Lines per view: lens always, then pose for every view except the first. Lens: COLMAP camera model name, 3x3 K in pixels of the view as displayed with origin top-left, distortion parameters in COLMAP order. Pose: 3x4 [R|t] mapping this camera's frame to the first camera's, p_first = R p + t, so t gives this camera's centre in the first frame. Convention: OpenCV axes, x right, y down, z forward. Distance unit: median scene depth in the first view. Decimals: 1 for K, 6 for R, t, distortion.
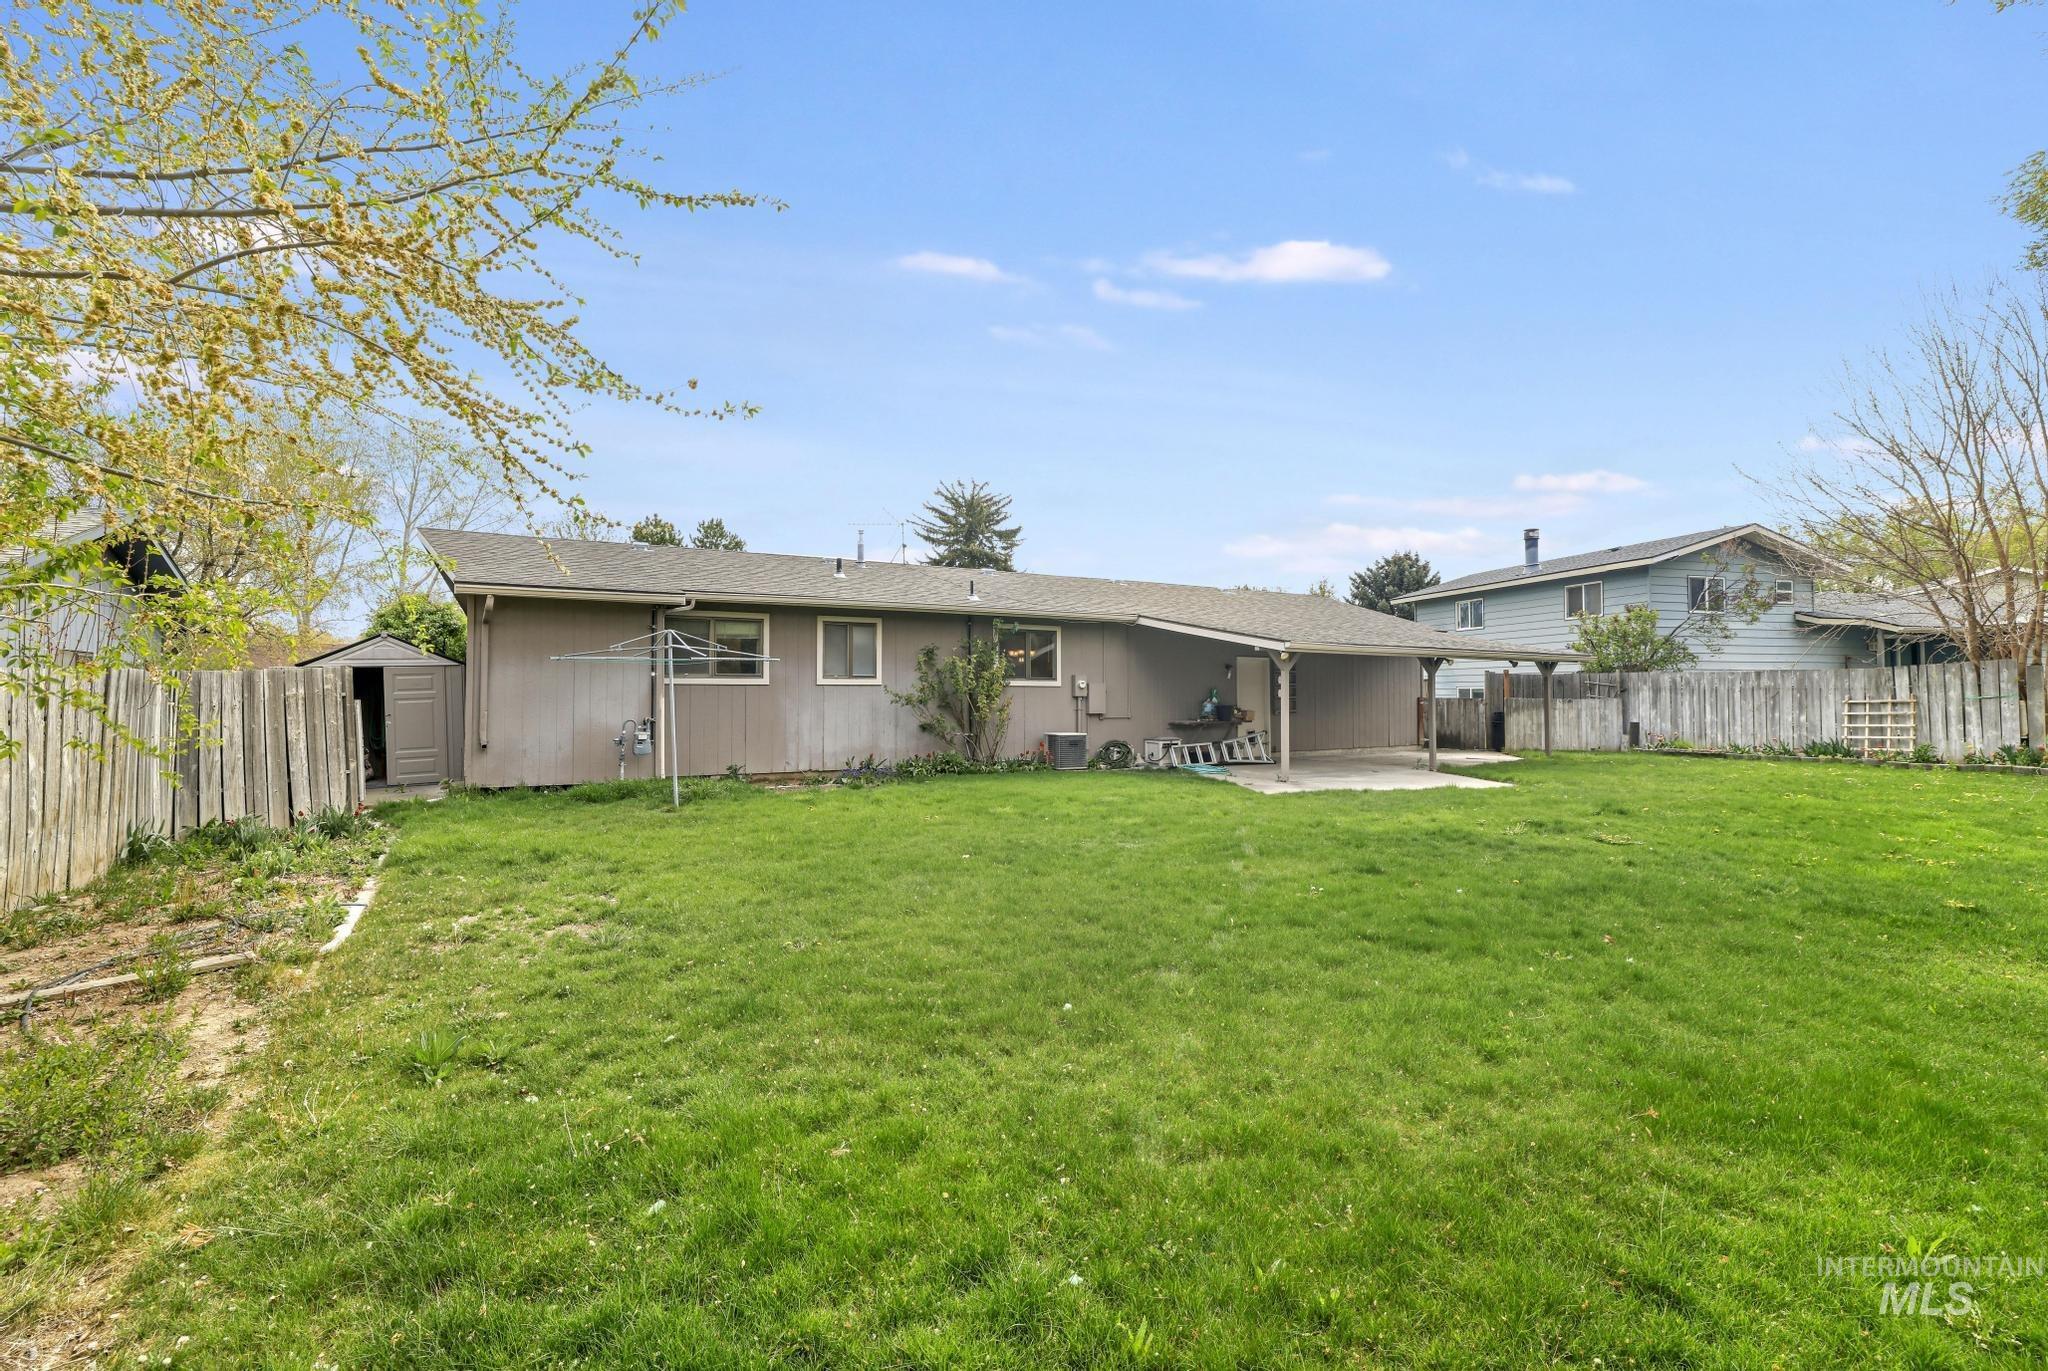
lens RADIAL K [[930.1, 0, 998.7], [0, 930.1, 676.3], [0, 0, 1]] dist [-0.017876, 0.000812]
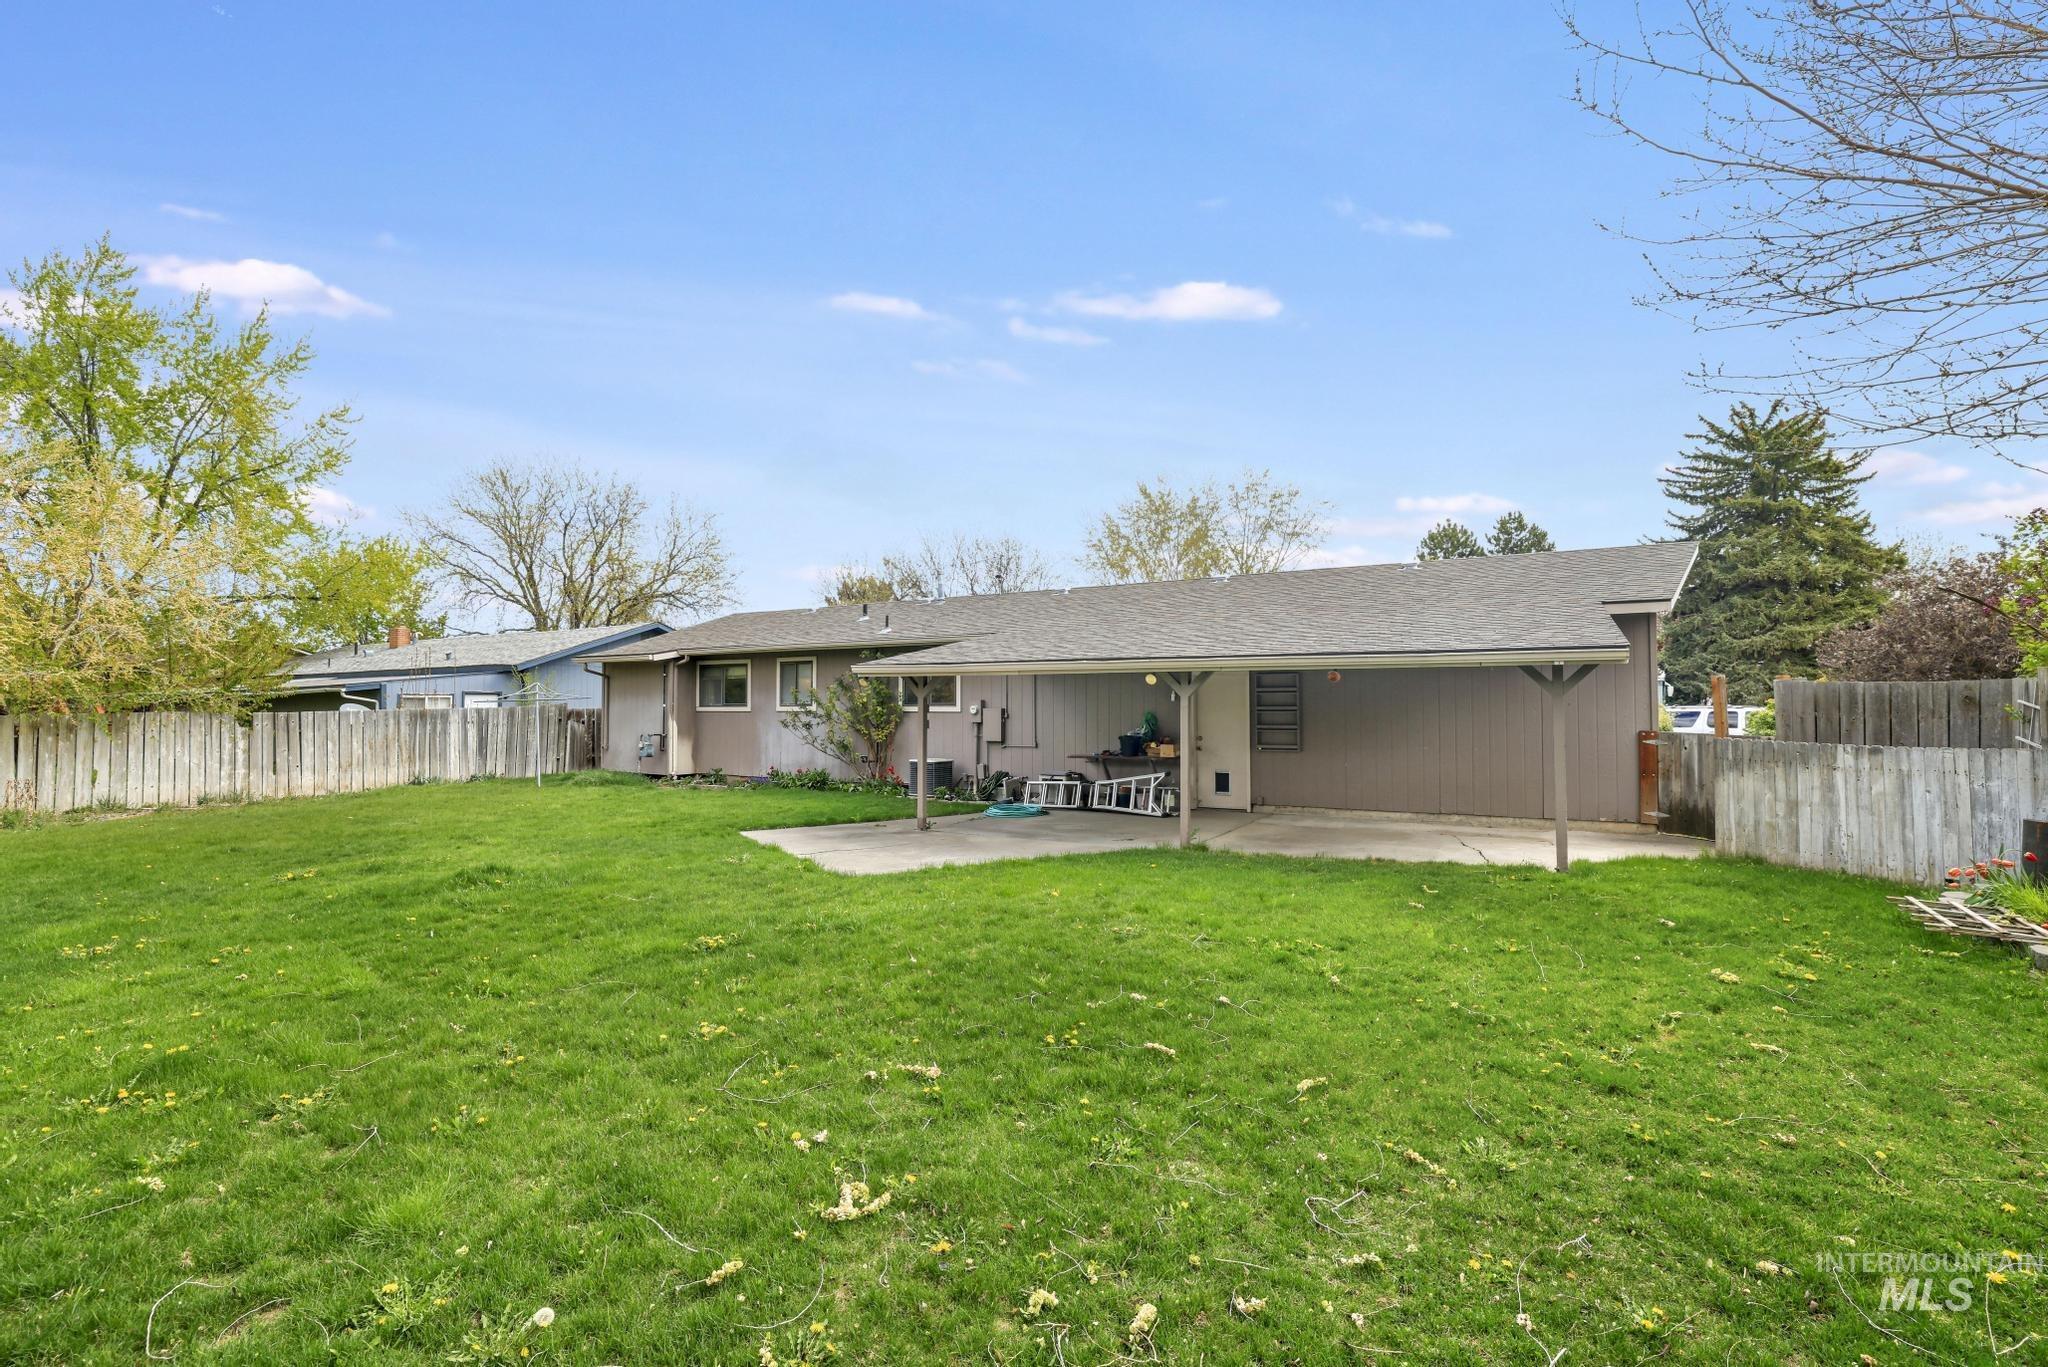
lens RADIAL K [[930.1, 0, 998.7], [0, 930.1, 674.3], [0, 0, 1]] dist [-0.017876, 0.000812]
pose [[0.439125, -0.034417, -0.897766, 1.015559], [0.019135, 0.999398, -0.028954, 0.000505], [0.898222, -0.004465, 0.439519, 0.659069]]
